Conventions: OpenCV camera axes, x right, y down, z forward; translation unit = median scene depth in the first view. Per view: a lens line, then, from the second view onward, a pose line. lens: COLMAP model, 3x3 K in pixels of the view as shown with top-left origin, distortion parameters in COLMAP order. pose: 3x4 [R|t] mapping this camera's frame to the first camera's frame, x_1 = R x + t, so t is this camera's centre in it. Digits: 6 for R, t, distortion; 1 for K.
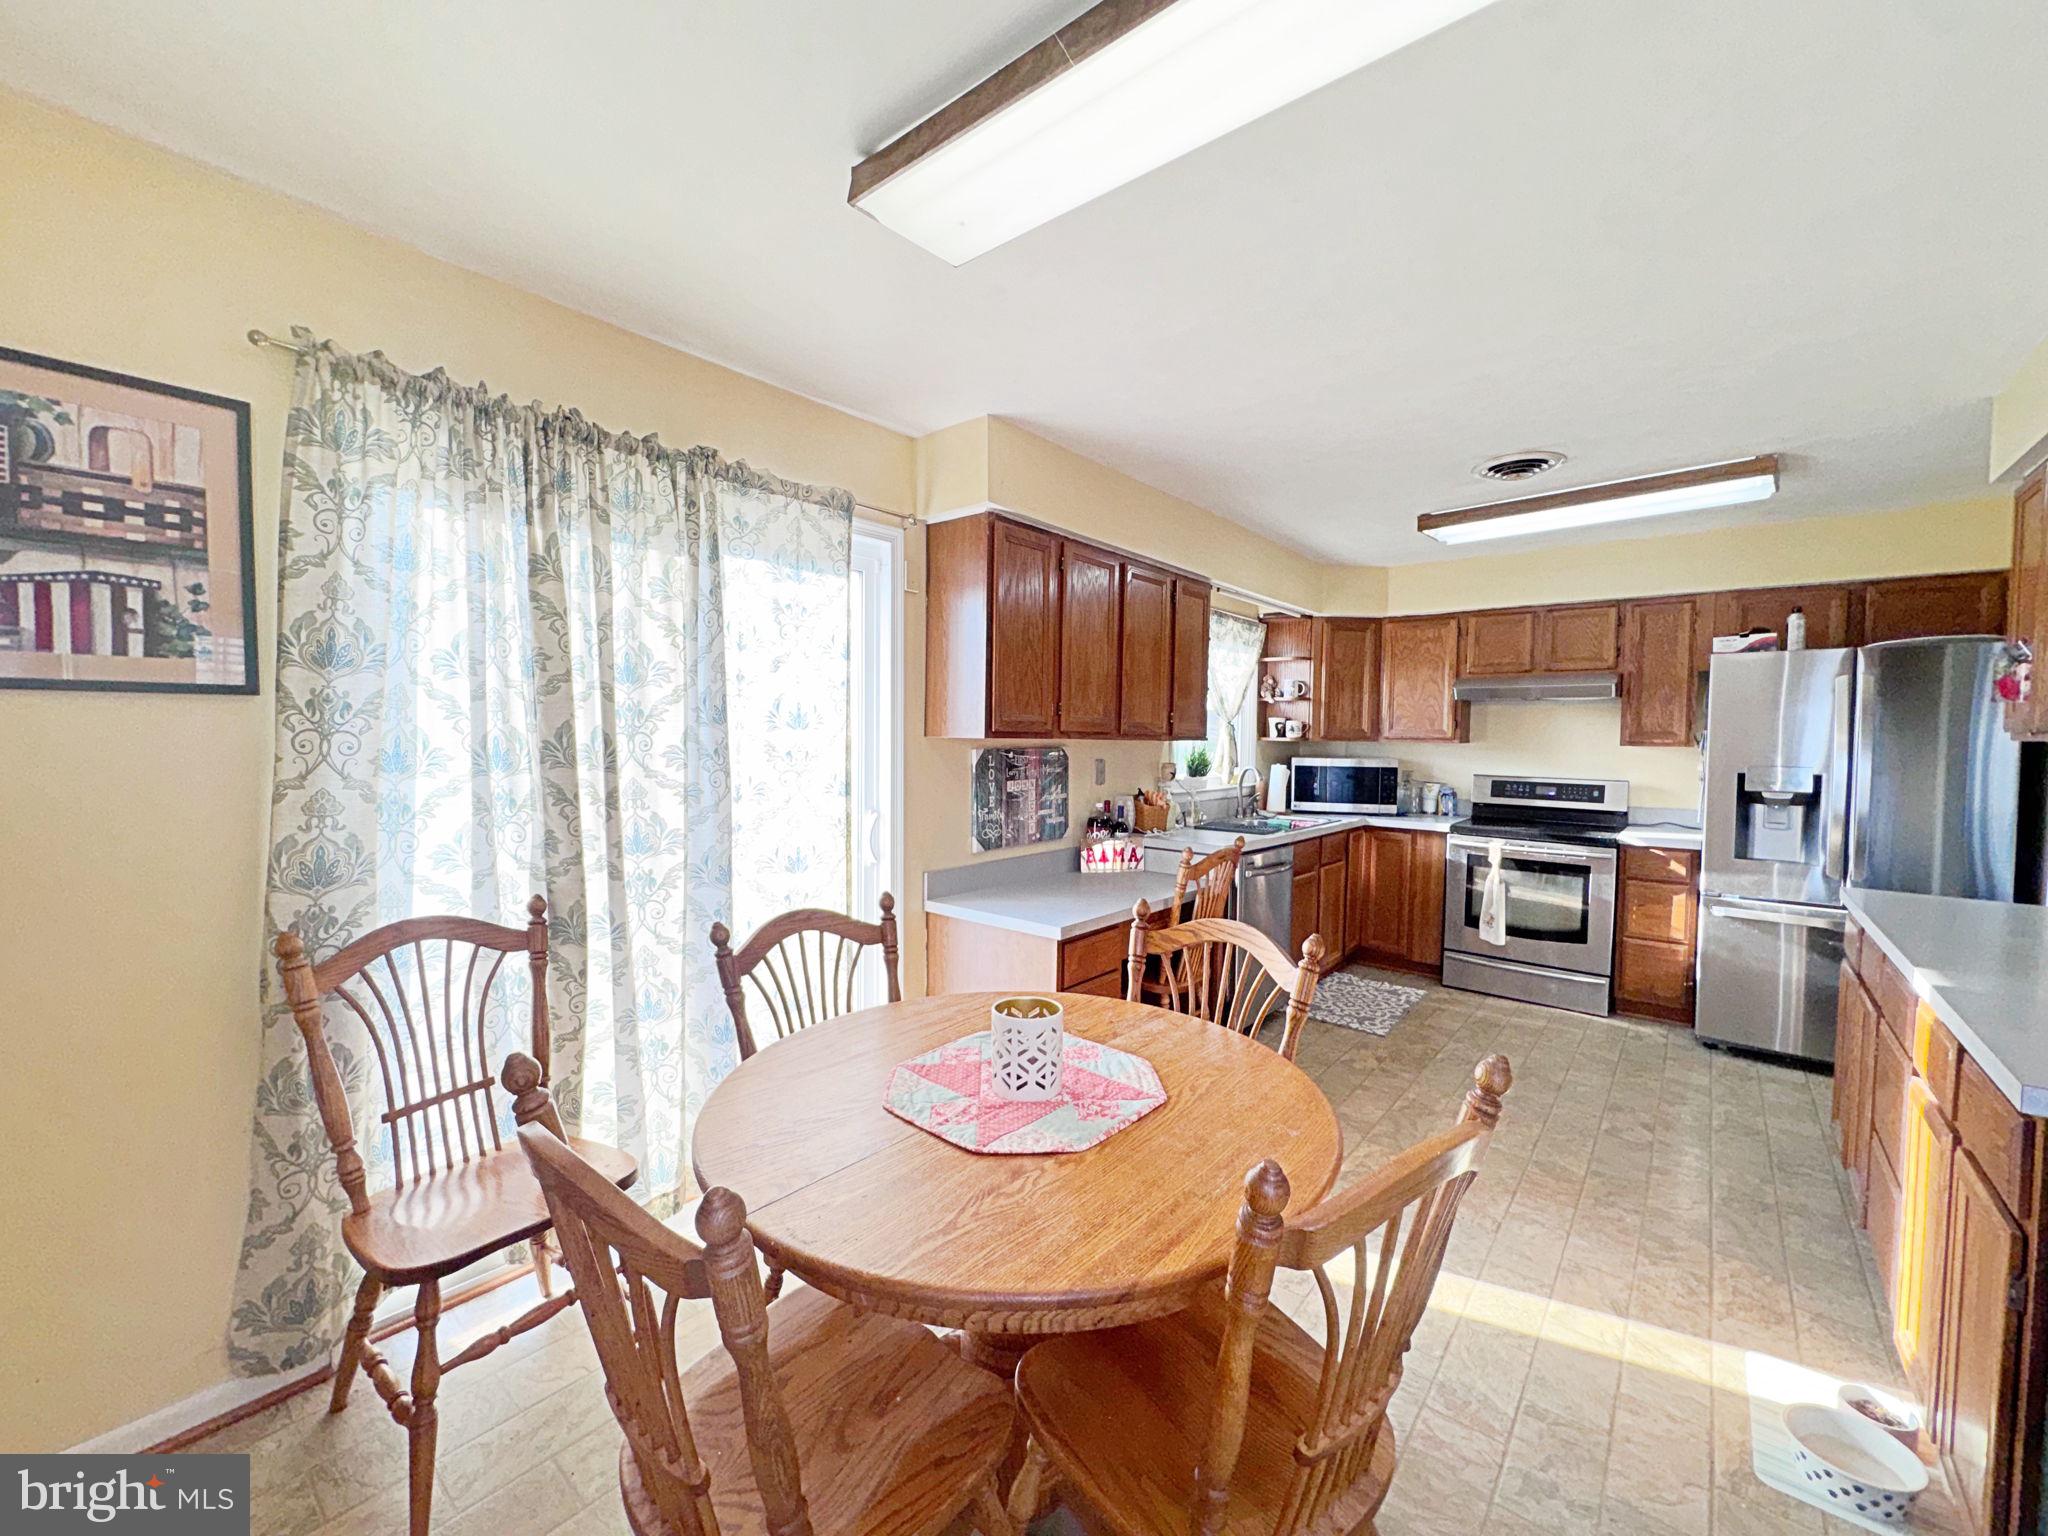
lens RADIAL K [[813.8, 0, 1022.3], [0, 813.8, 768.3], [0, 0, 1]] dist [-0.004827, 0.000110]
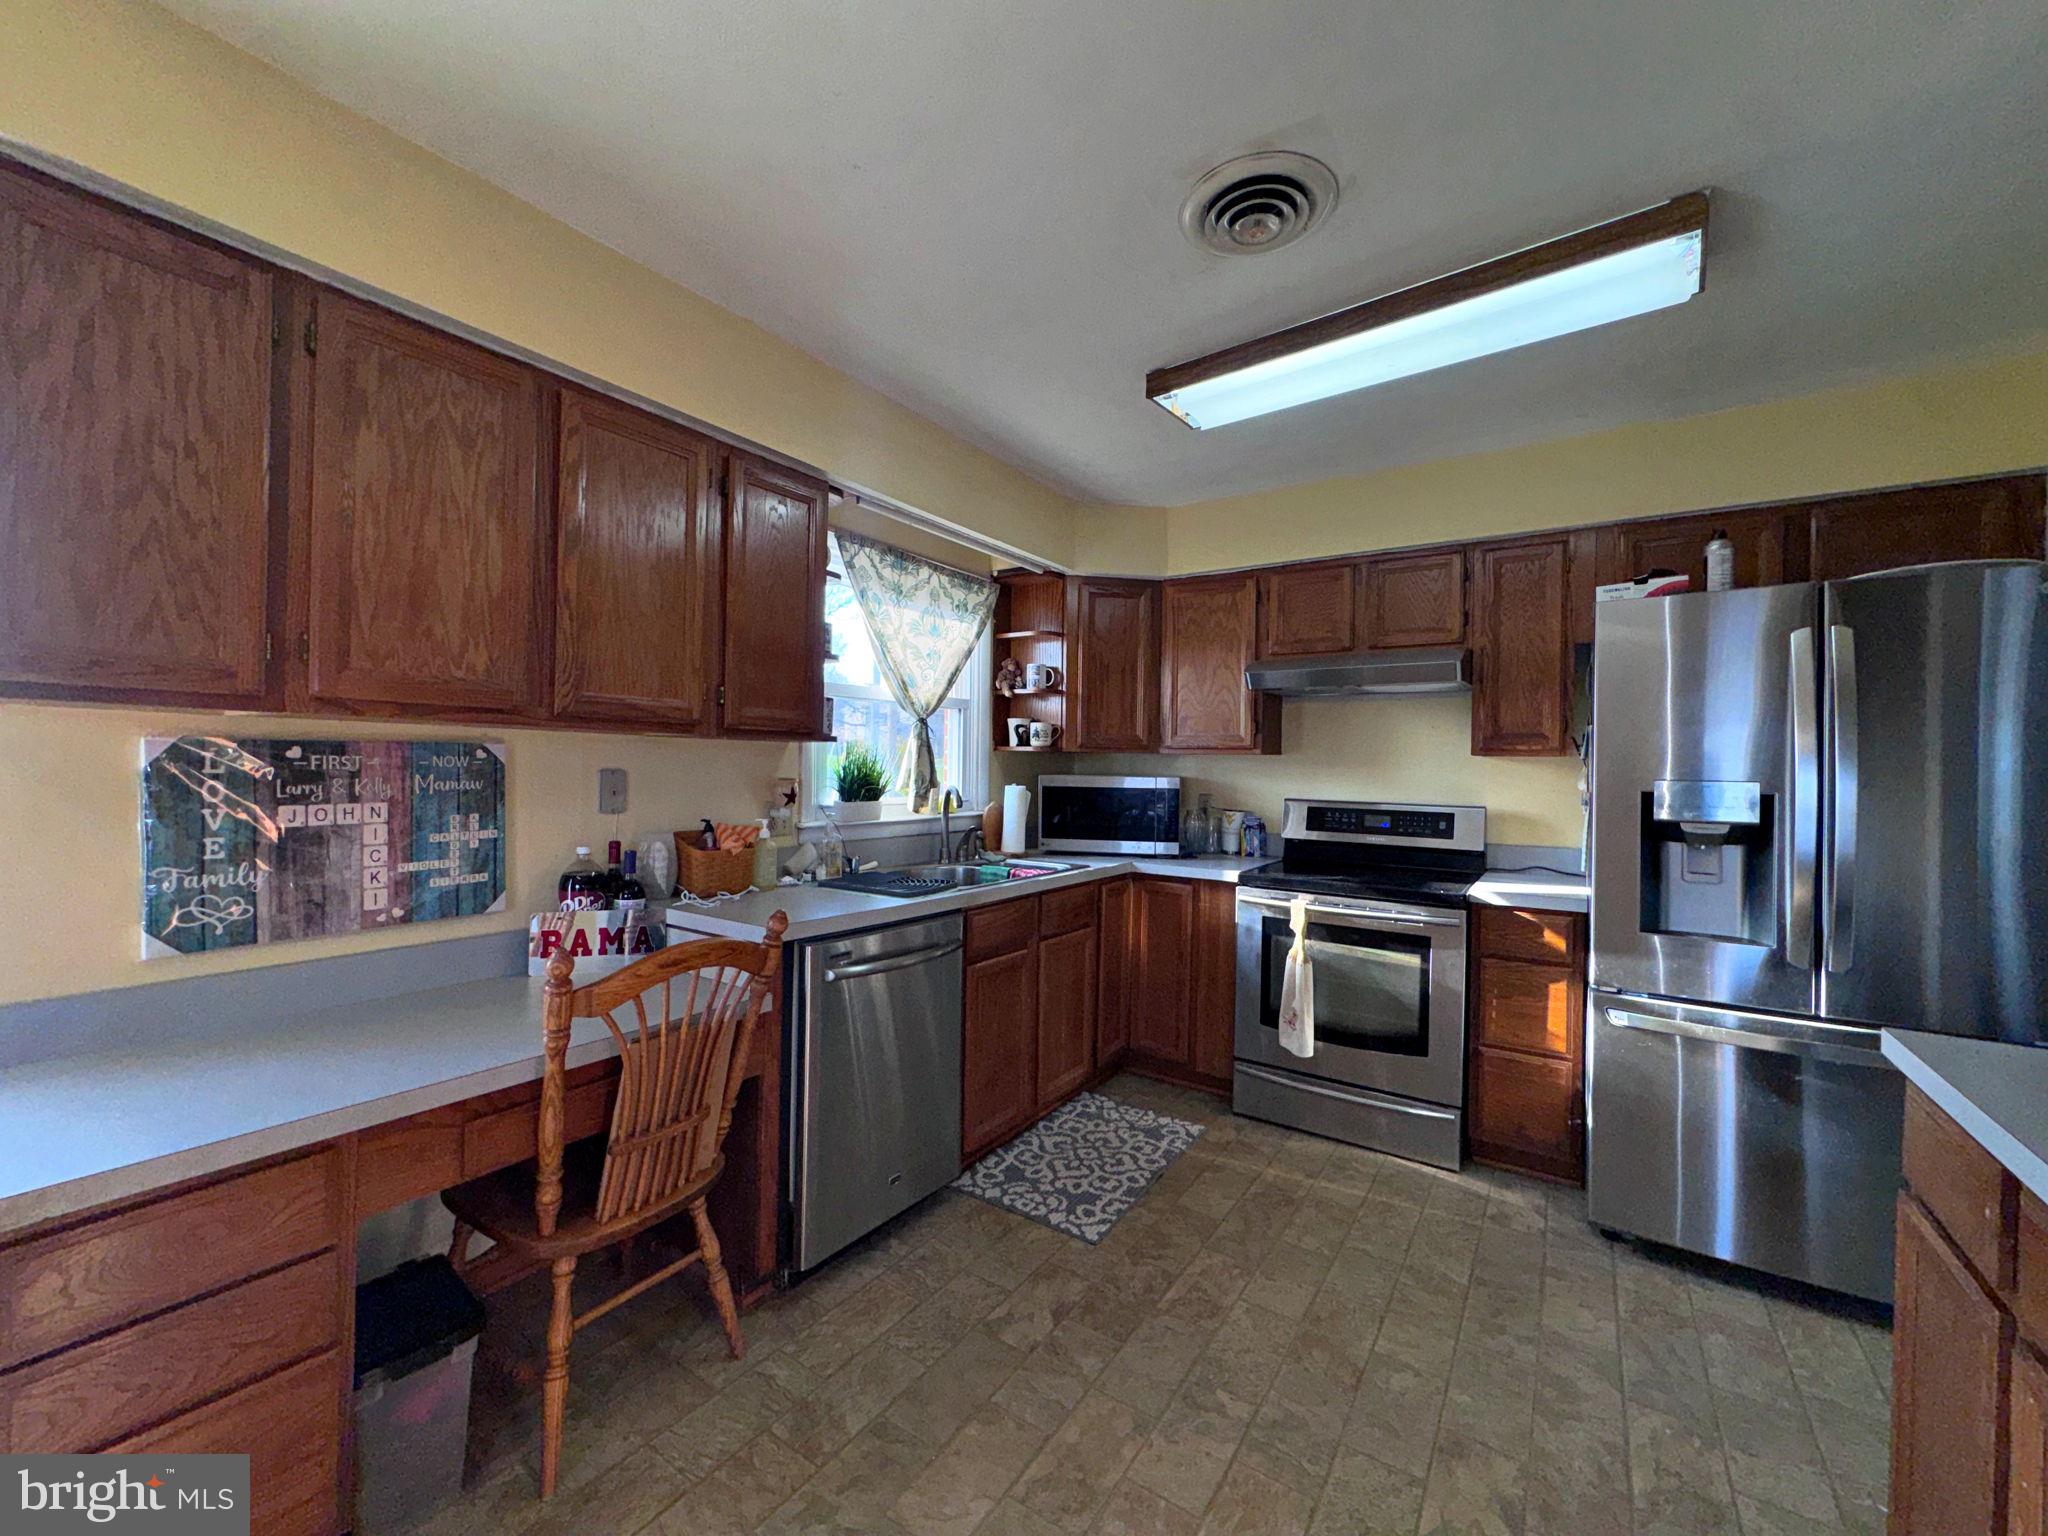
lens RADIAL K [[813.8, 0, 1023.5], [0, 813.8, 769.9], [0, 0, 1]] dist [-0.004827, 0.000110]
pose [[0.994365, 0.003193, 0.105959, 0.361353], [0.000721, 0.999320, -0.036877, 0.012041], [-0.106005, 0.036746, 0.993686, 0.450369]]
